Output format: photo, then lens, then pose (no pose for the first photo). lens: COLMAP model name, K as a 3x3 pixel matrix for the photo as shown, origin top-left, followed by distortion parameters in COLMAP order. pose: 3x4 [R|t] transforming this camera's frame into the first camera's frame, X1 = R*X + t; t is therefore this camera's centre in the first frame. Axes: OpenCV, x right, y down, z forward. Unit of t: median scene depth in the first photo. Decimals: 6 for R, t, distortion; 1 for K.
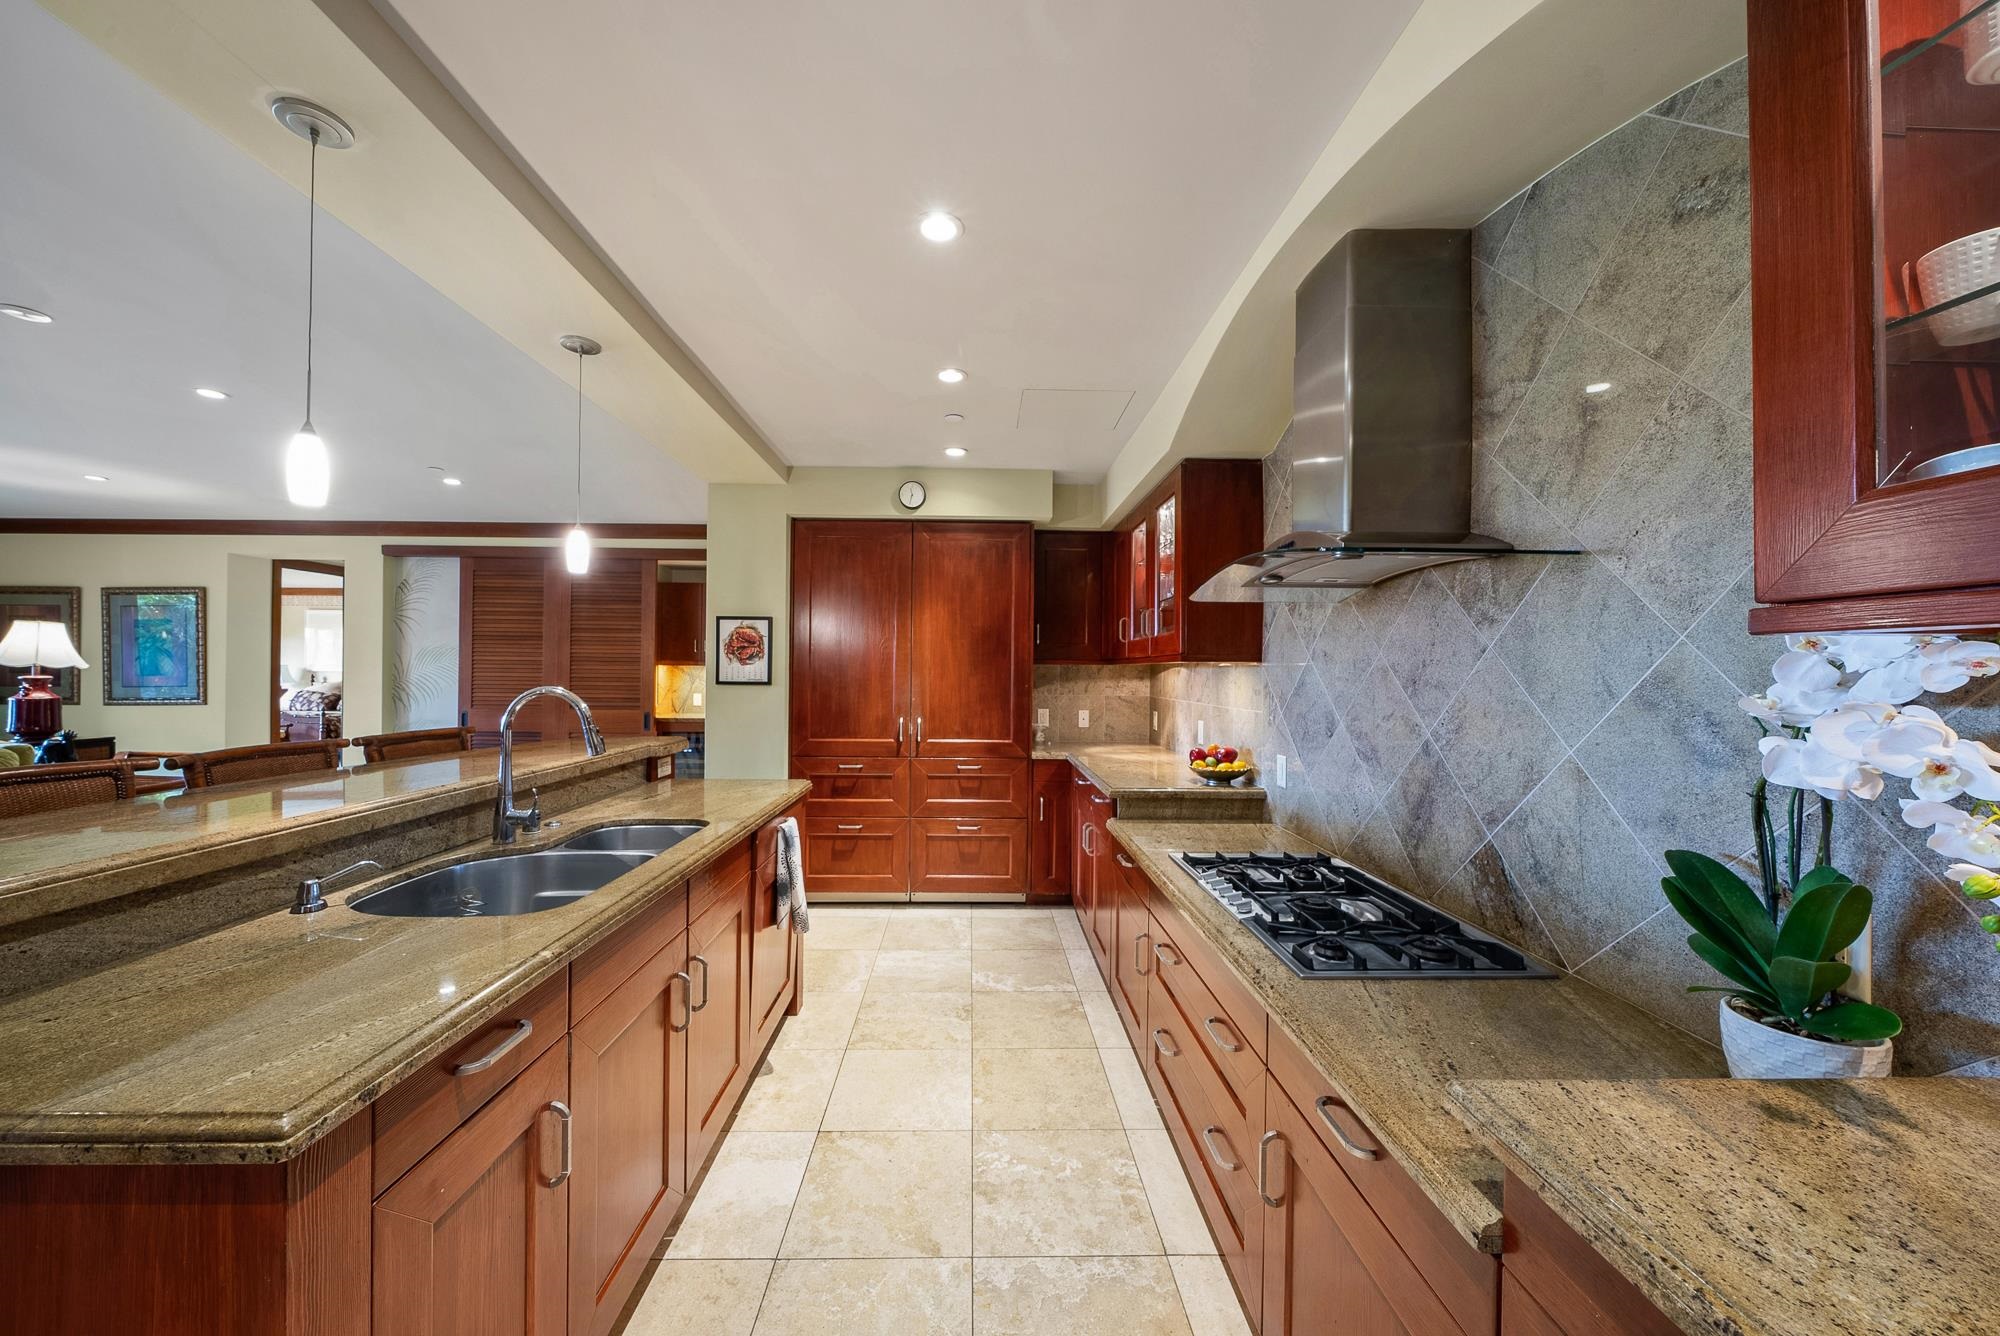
lens RADIAL K [[701.0, 0, 986.1], [0, 701.0, 669.2], [0, 0, 1]] dist [-0.005716, -0.000278]
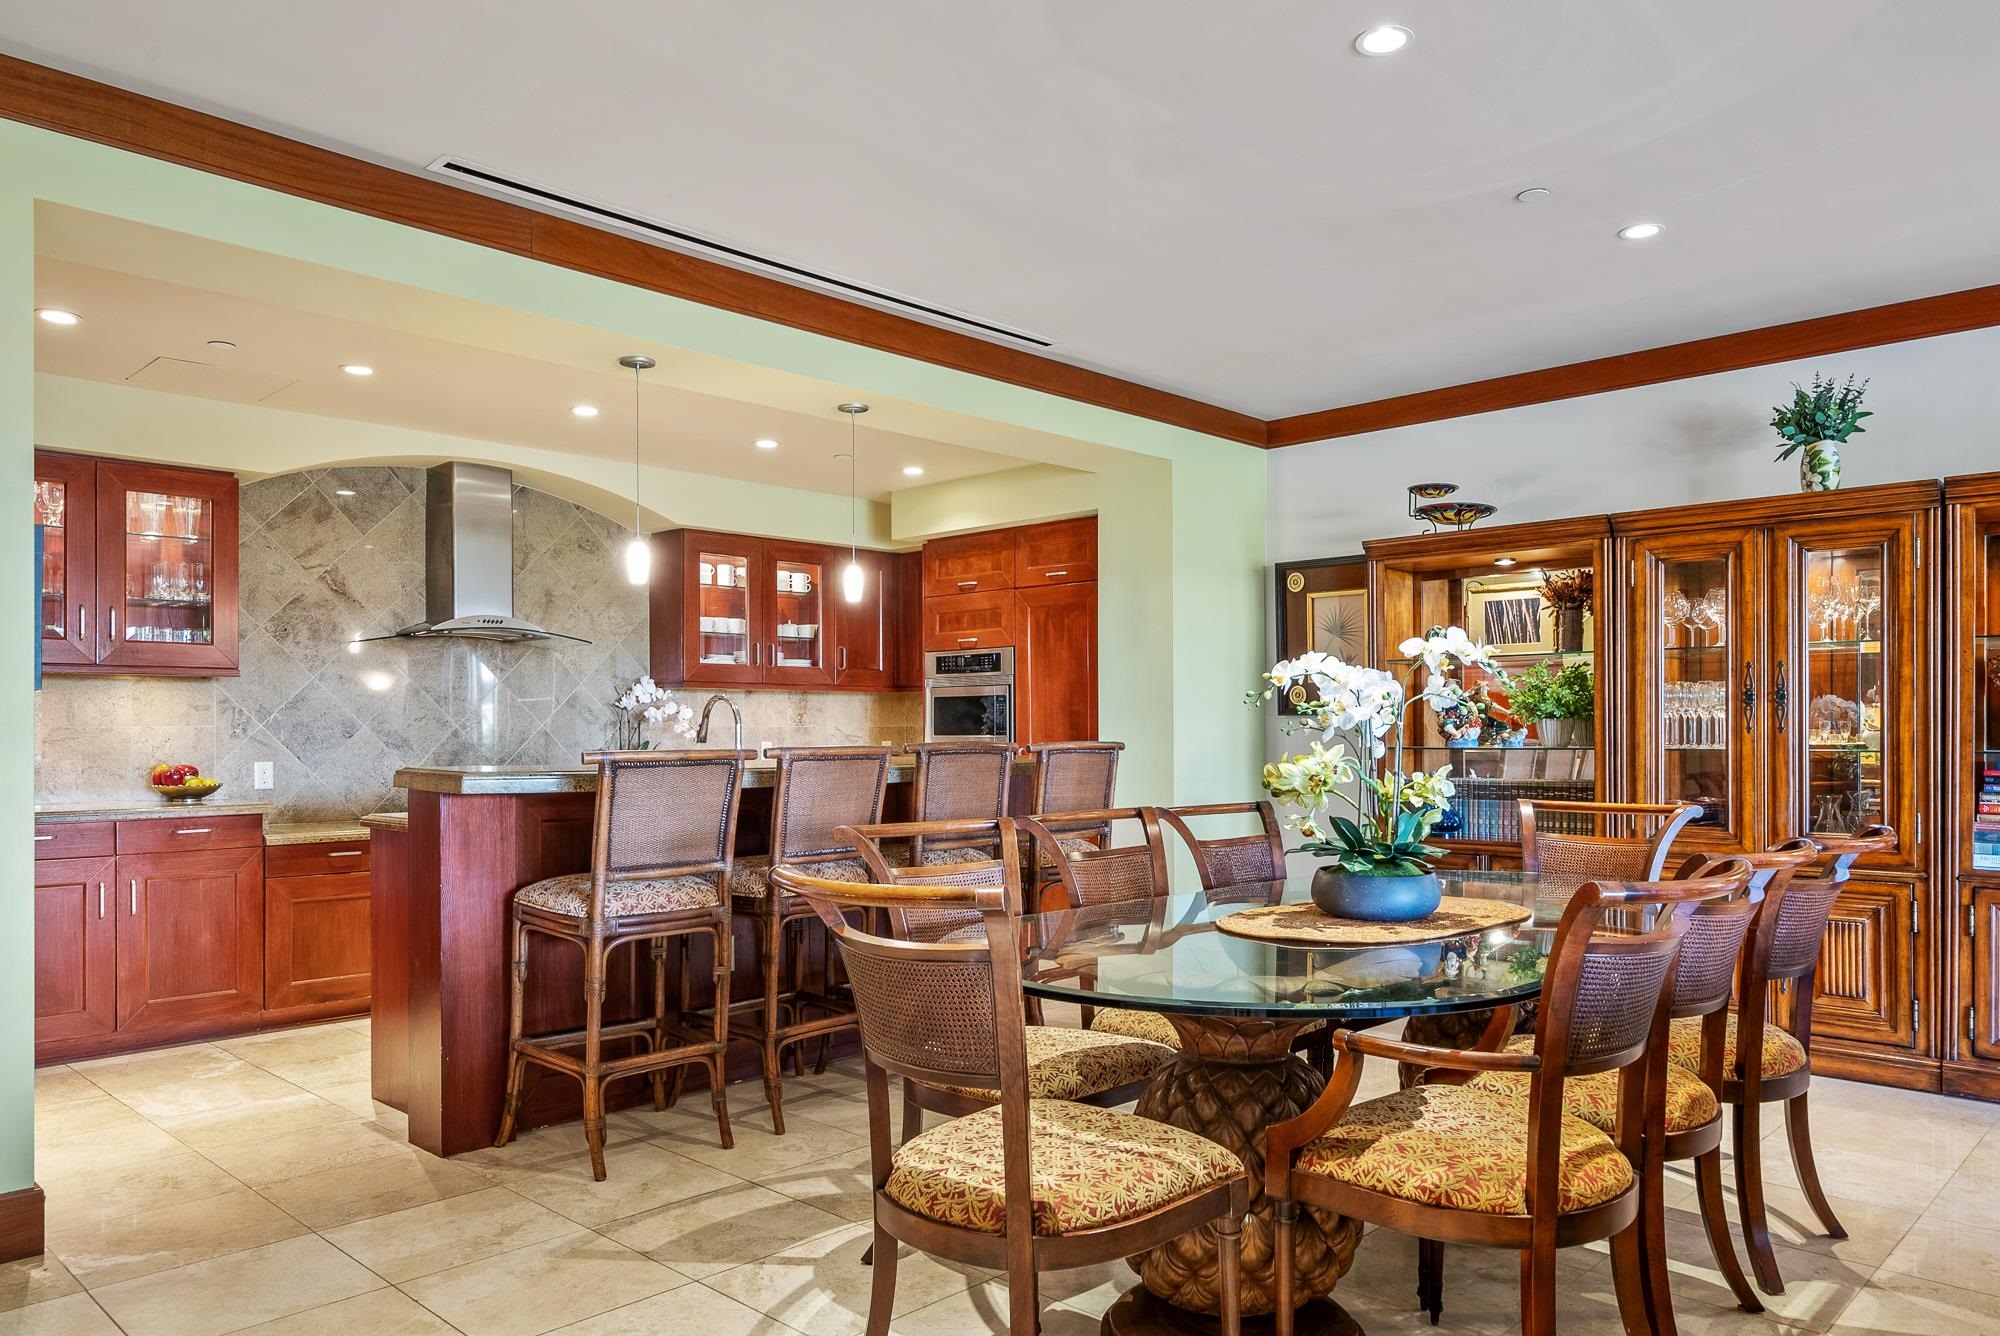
lens RADIAL K [[1355.6, 0, 1009.2], [0, 1355.6, 725.4], [0, 0, 1]] dist [0.005958, 0.003453]
pose [[-0.707311, -0.003535, 0.706894, -1.940497], [-0.005526, 0.999985, -0.000529, 0.055909], [-0.706881, -0.004280, -0.707320, 1.649549]]
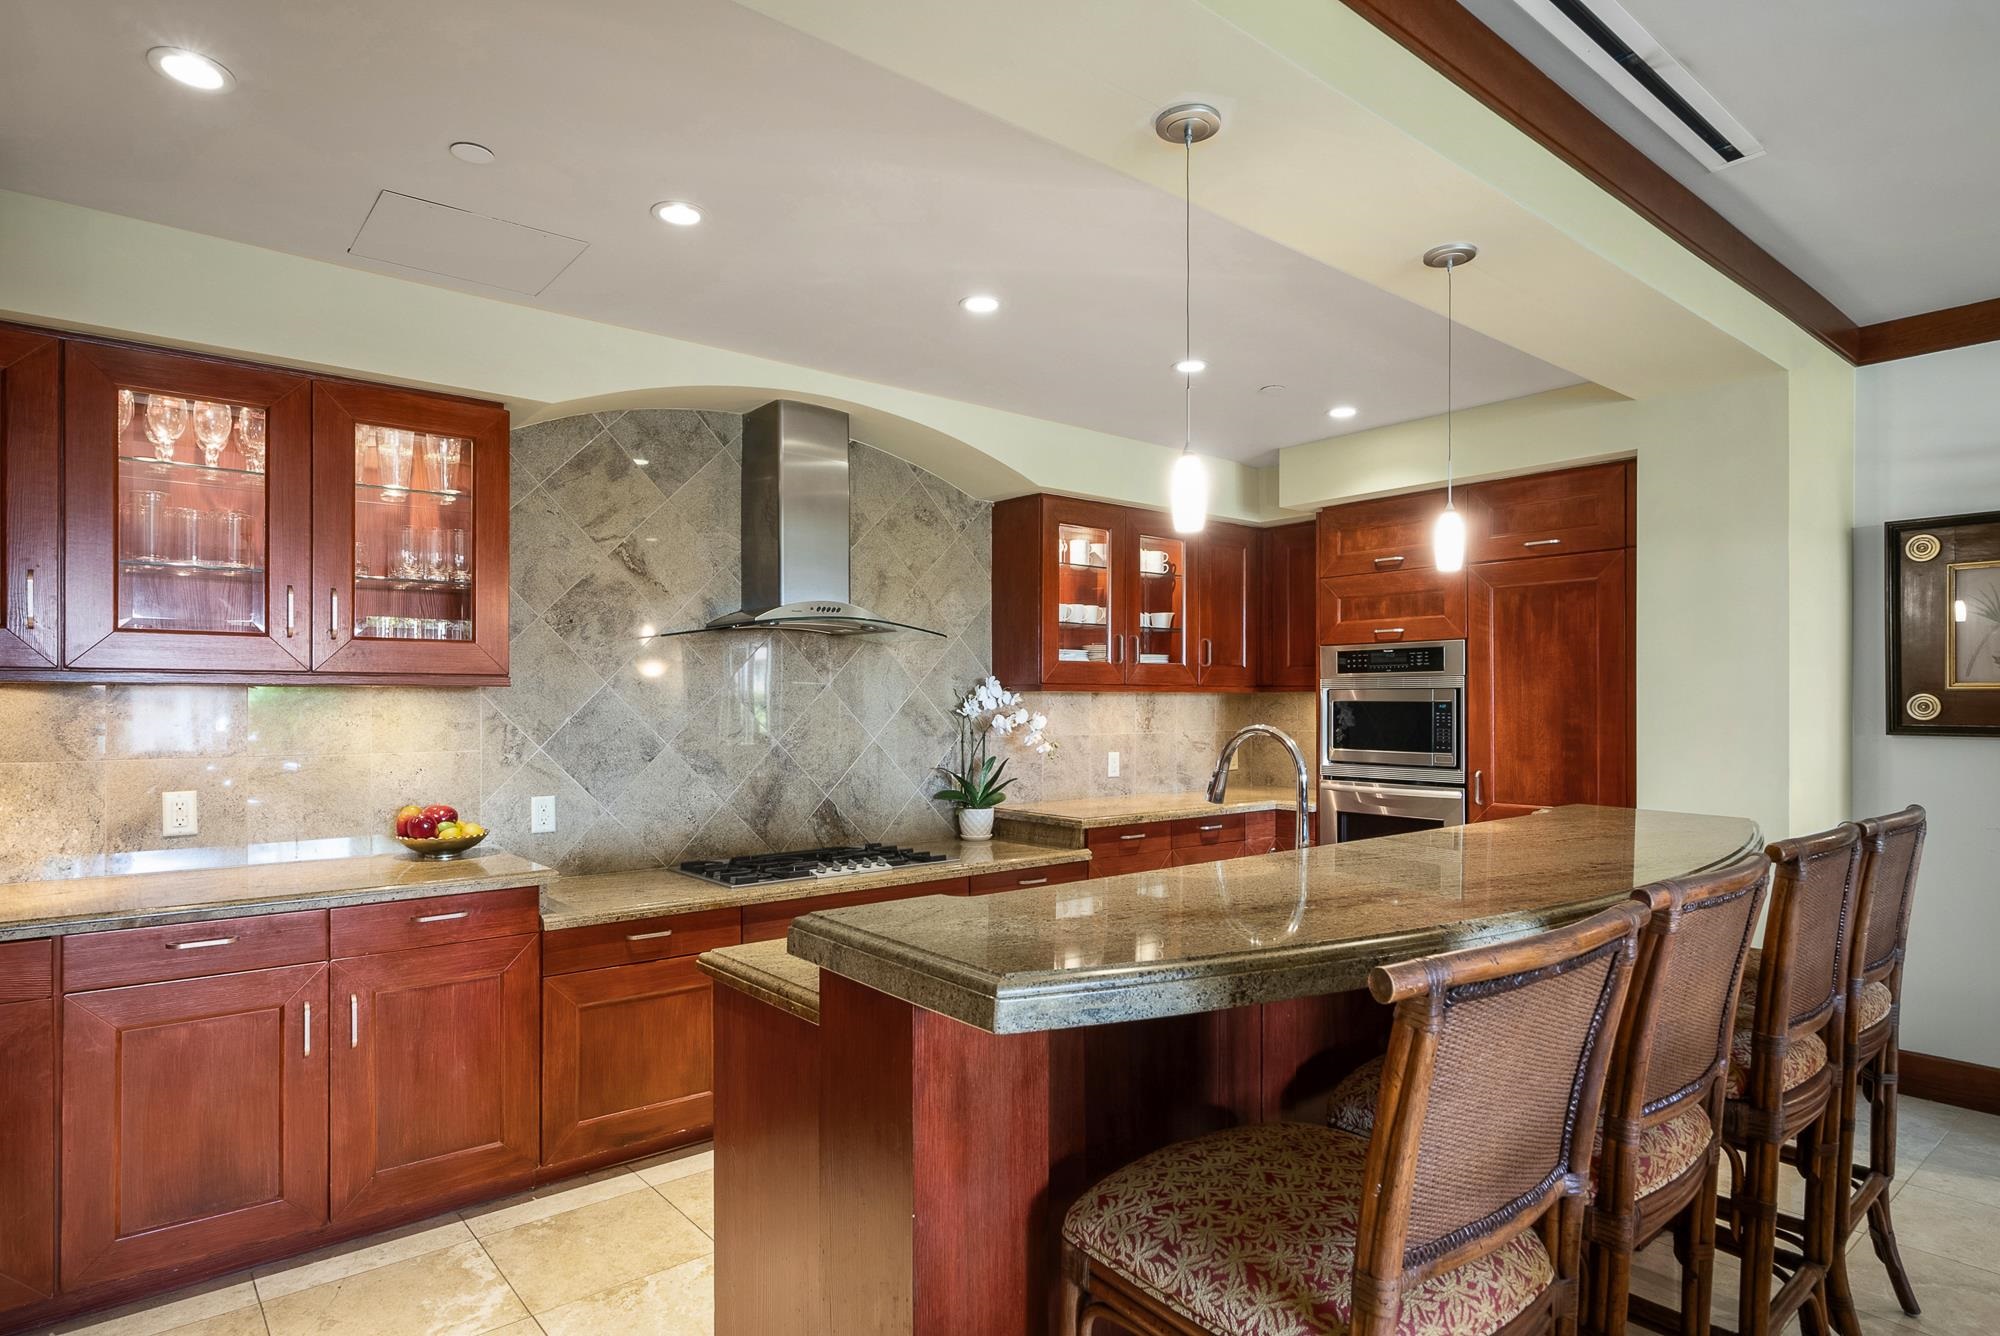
lens RADIAL K [[1086.2, 0, 1010.2], [0, 1086.2, 701.0], [0, 0, 1]] dist [0.006070, 0.000814]
pose [[-0.628055, -0.008740, 0.778120, -0.949589], [-0.008775, 0.999953, 0.004149, -0.005019], [-0.778119, -0.004222, -0.628102, 1.346107]]
